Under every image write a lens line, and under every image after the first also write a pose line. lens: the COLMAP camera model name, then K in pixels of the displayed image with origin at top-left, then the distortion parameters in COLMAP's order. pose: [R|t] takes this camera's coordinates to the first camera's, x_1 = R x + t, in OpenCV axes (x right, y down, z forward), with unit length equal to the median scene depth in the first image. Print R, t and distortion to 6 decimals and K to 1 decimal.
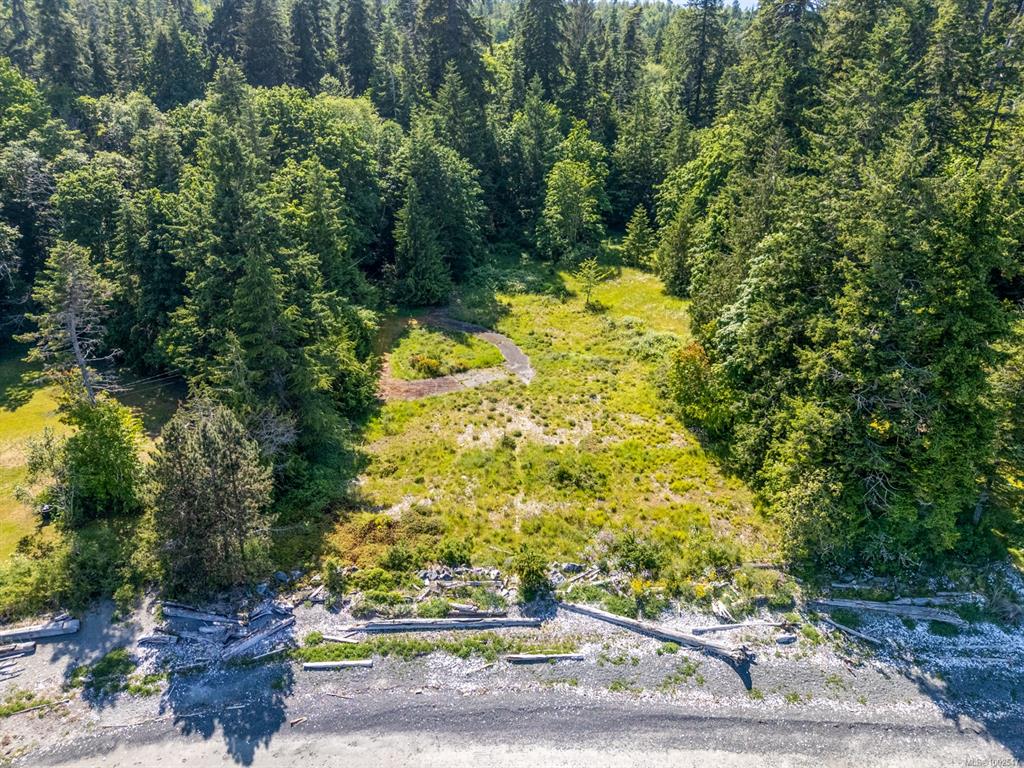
lens RADIAL K [[752.9, 0, 512.2], [0, 752.9, 384.5], [0, 0, 1]] dist [0.065546, -0.053523]
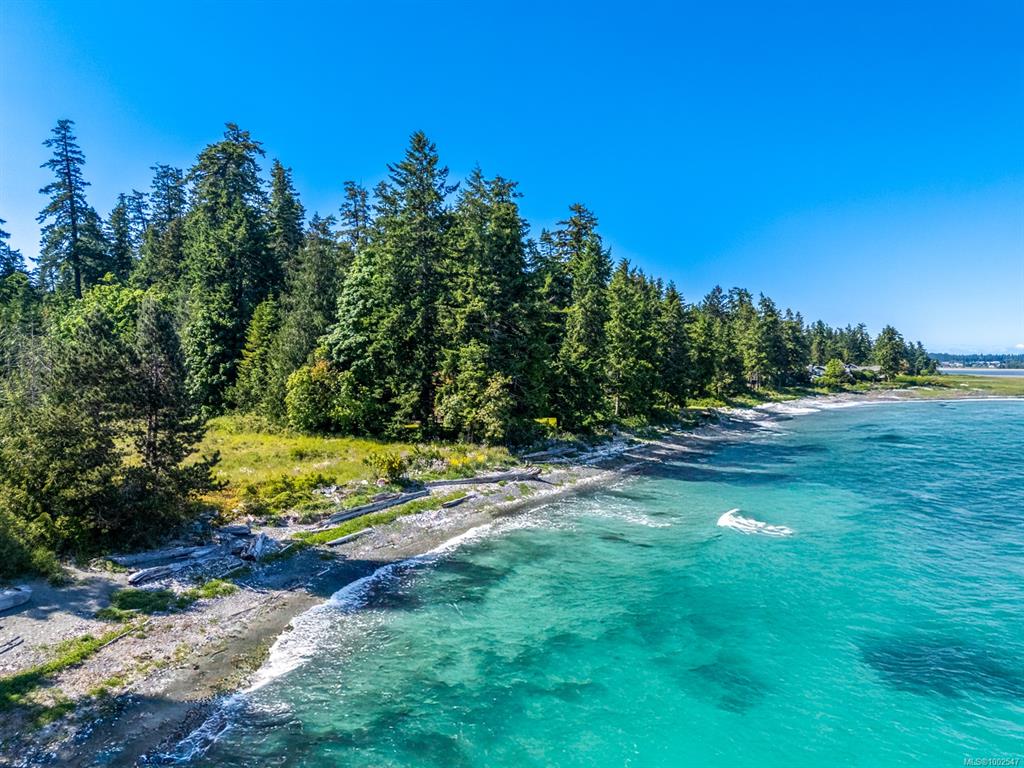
lens RADIAL K [[752.9, 0, 518.4], [0, 752.9, 378.3], [0, 0, 1]] dist [0.065546, -0.053523]
pose [[0.475205, -0.021101, 0.879622, -0.869157], [0.361087, 0.916327, -0.173091, 0.382419], [-0.802369, 0.399874, 0.443063, 0.286393]]
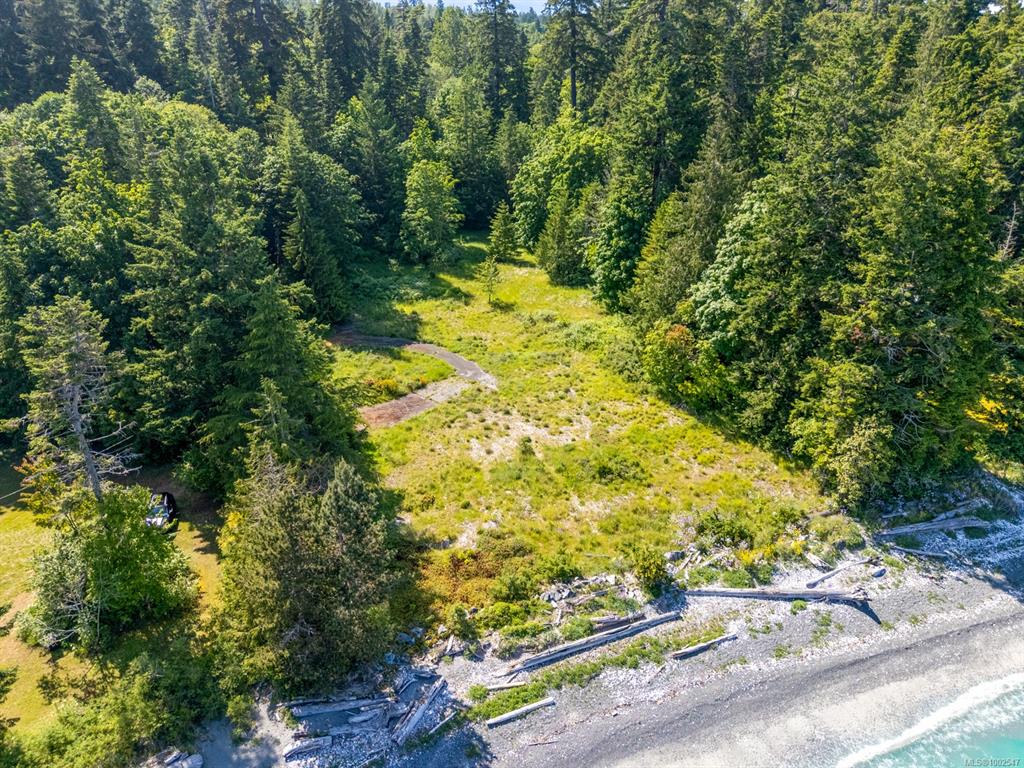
lens RADIAL K [[752.9, 0, 512.9], [0, 752.9, 385.6], [0, 0, 1]] dist [0.065546, -0.053523]
pose [[0.931249, -0.155213, 0.329674, -0.431298], [0.154149, 0.987606, 0.029537, -0.047518], [-0.330173, 0.023313, 0.943633, 0.107235]]
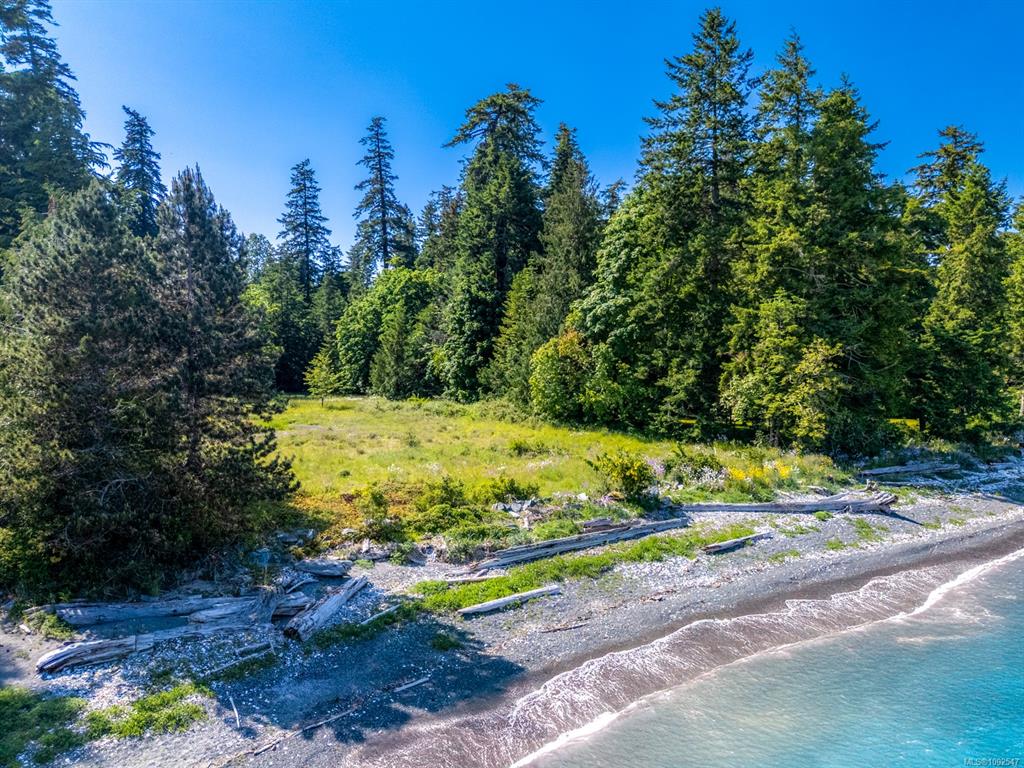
lens RADIAL K [[752.9, 0, 512.8], [0, 752.9, 386.4], [0, 0, 1]] dist [0.065546, -0.053523]
pose [[0.794130, -0.016295, 0.607530, -0.488584], [0.246123, 0.922622, -0.296972, 0.346832], [-0.555681, 0.385361, 0.736692, 0.496085]]
